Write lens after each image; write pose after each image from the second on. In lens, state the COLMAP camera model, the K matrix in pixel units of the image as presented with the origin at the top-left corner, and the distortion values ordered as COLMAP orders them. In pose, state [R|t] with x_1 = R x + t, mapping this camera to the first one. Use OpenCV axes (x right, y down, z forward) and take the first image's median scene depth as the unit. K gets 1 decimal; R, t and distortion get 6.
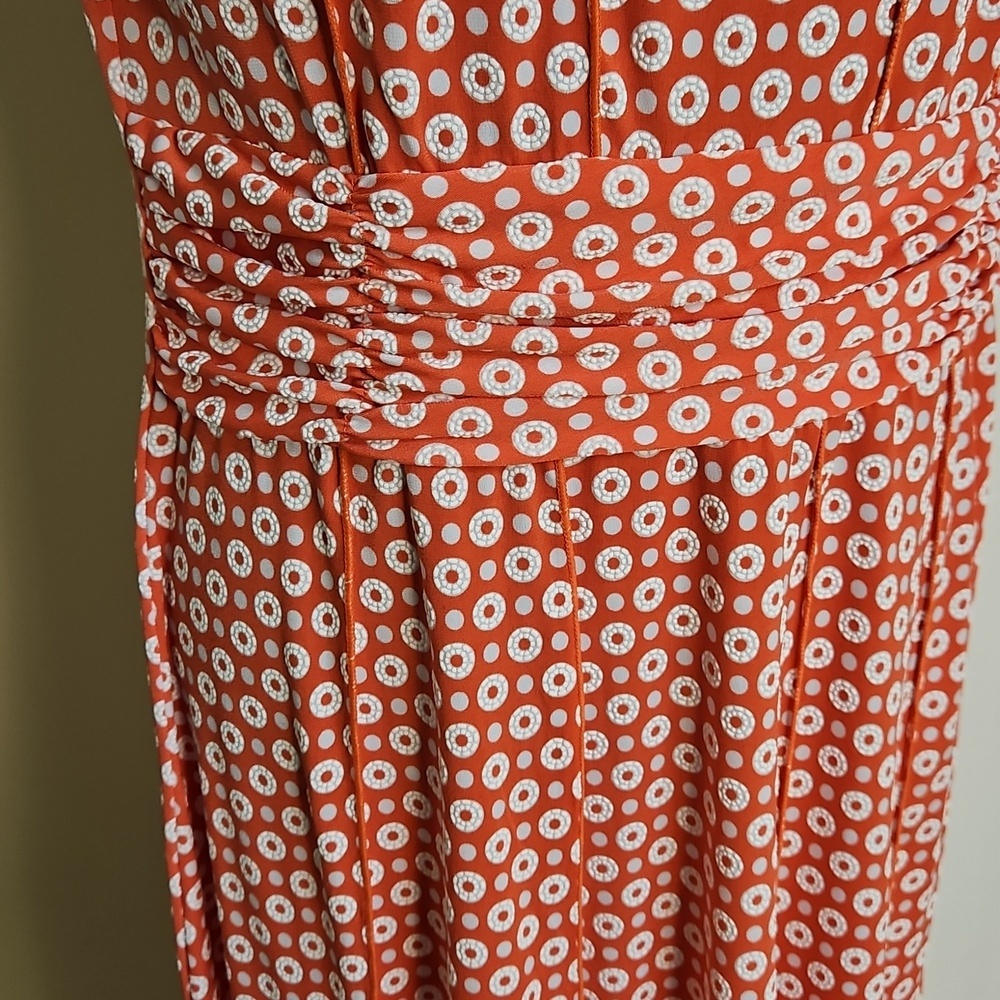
lens RADIAL K [[1406.4, 0, 500.0], [0, 1406.4, 500.0], [0, 0, 1]] dist [0.058796, -0.081561]
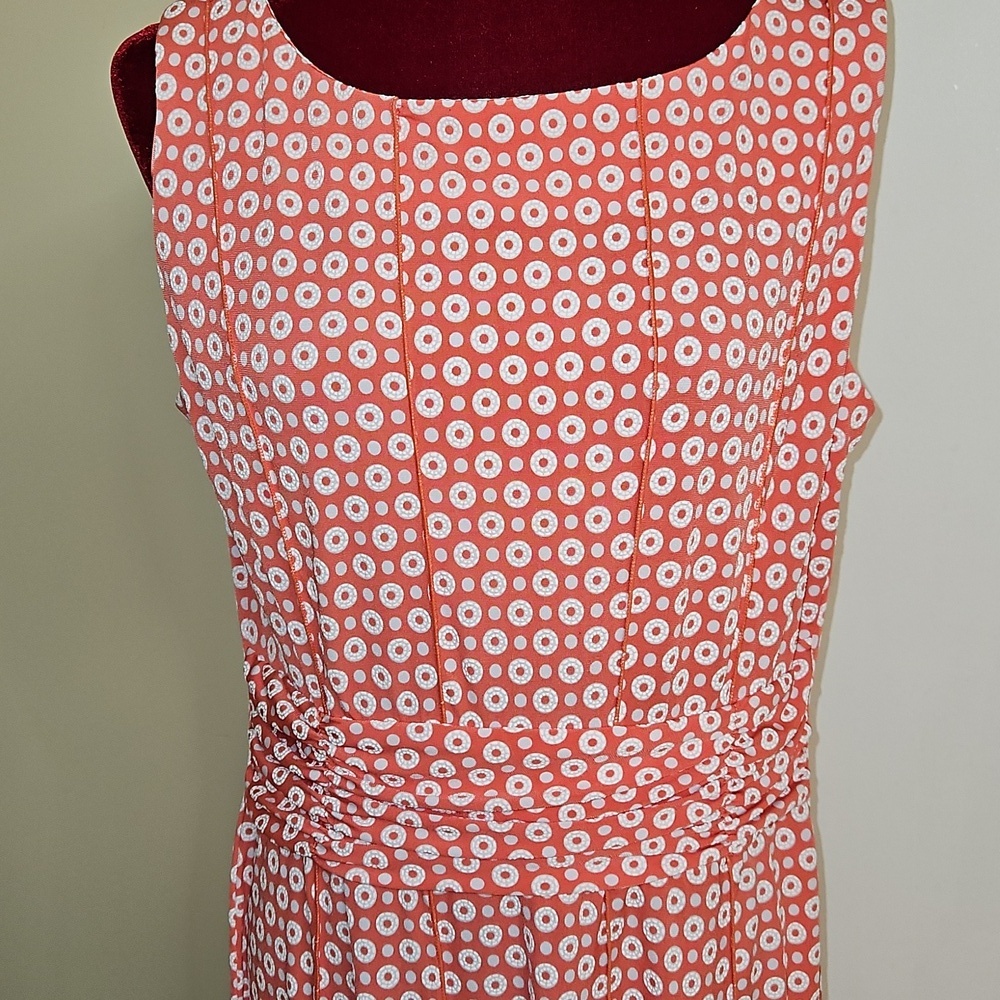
lens RADIAL K [[1406.4, 0, 500.0], [0, 1406.4, 500.0], [0, 0, 1]] dist [0.058796, -0.081561]
pose [[0.946290, 0.087319, -0.311304, 0.621112], [-0.152949, 0.969189, -0.193077, -0.171188], [0.284853, 0.230320, 0.930490, -0.657453]]
